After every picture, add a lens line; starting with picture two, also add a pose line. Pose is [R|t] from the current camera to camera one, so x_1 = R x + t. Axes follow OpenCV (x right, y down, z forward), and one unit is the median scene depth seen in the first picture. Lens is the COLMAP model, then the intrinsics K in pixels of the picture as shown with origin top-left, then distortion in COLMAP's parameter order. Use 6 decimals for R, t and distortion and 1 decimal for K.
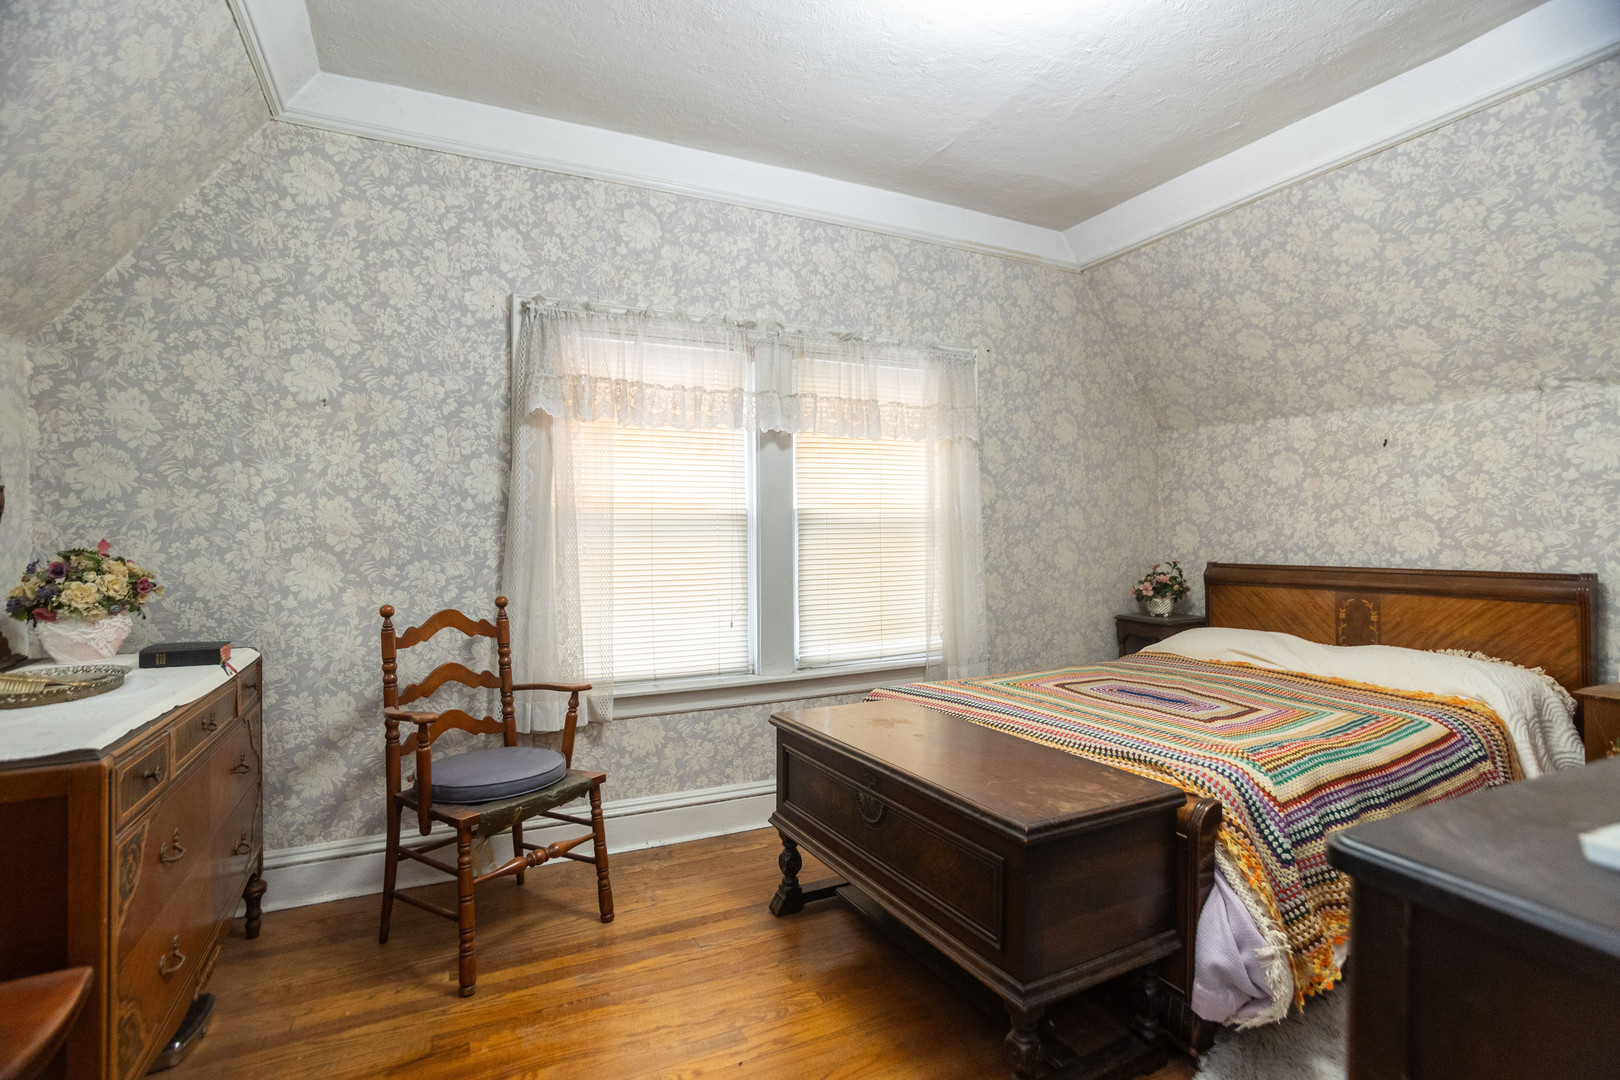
lens RADIAL K [[783.1, 0, 811.5], [0, 783.1, 533.2], [0, 0, 1]] dist [-0.006044, 0.000933]
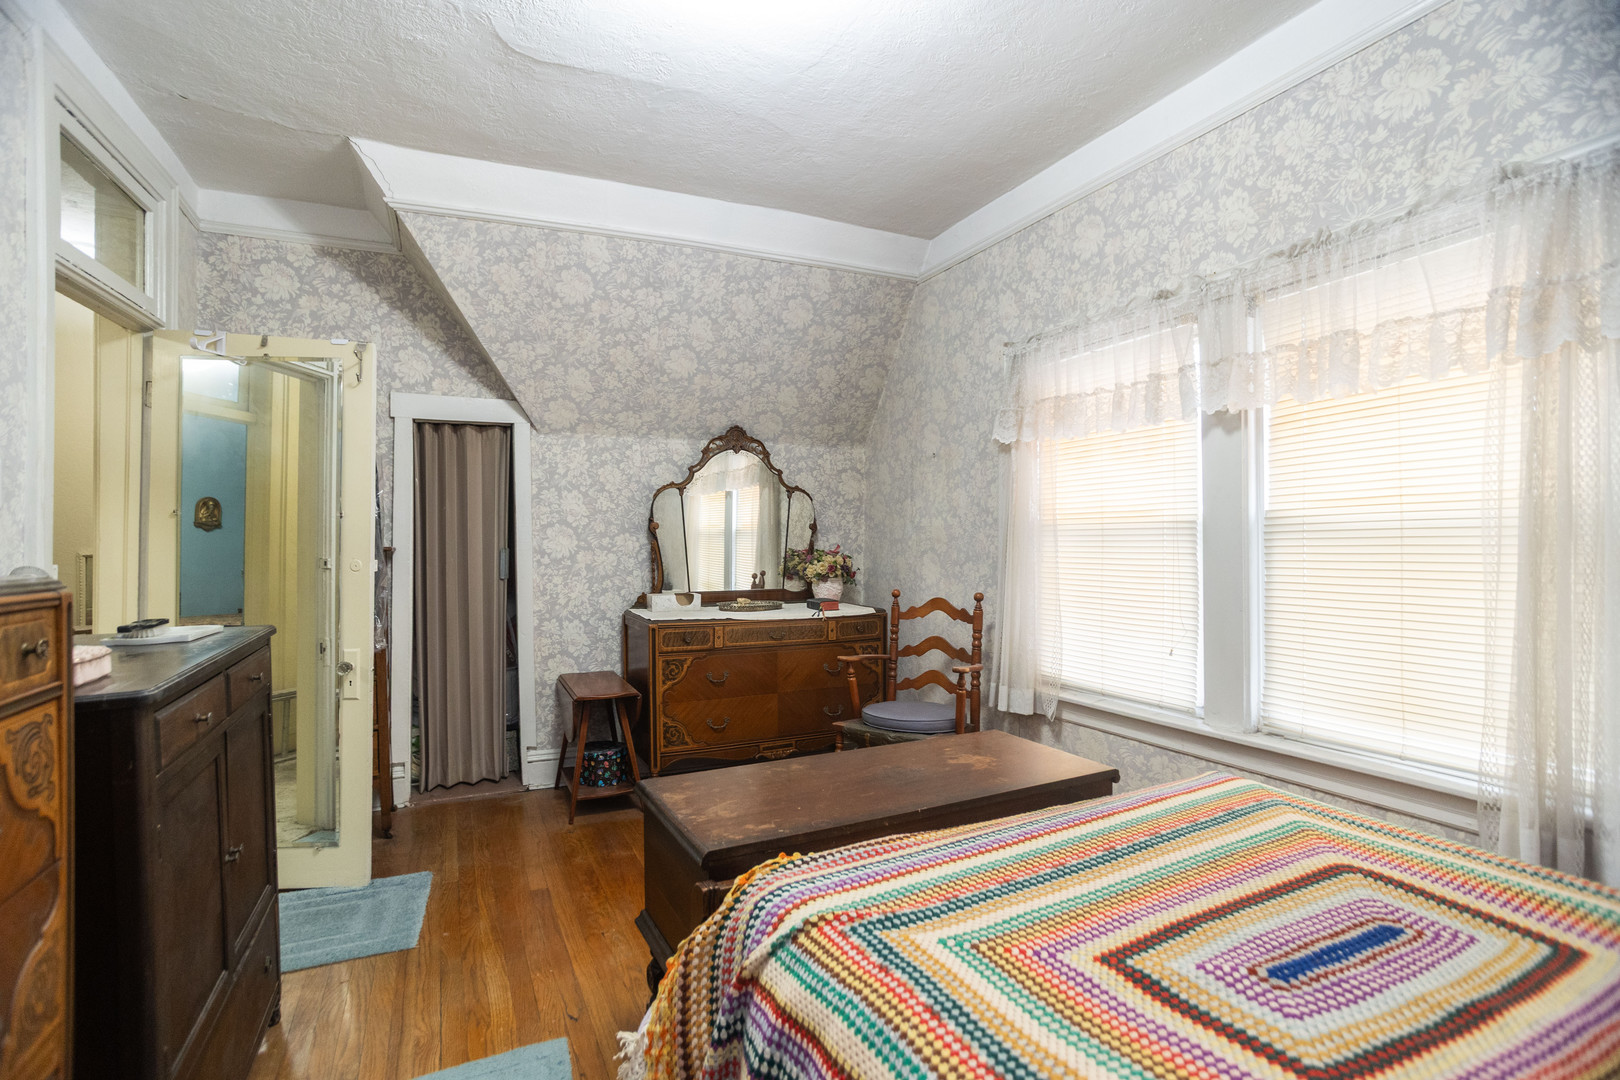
lens RADIAL K [[783.1, 0, 809.3], [0, 783.1, 540.5], [0, 0, 1]] dist [-0.006044, 0.000933]
pose [[0.009875, 0.007296, -0.999925, 0.764264], [0.006416, 0.999952, 0.007360, -0.012976], [0.999931, -0.006488, 0.009827, 0.627990]]
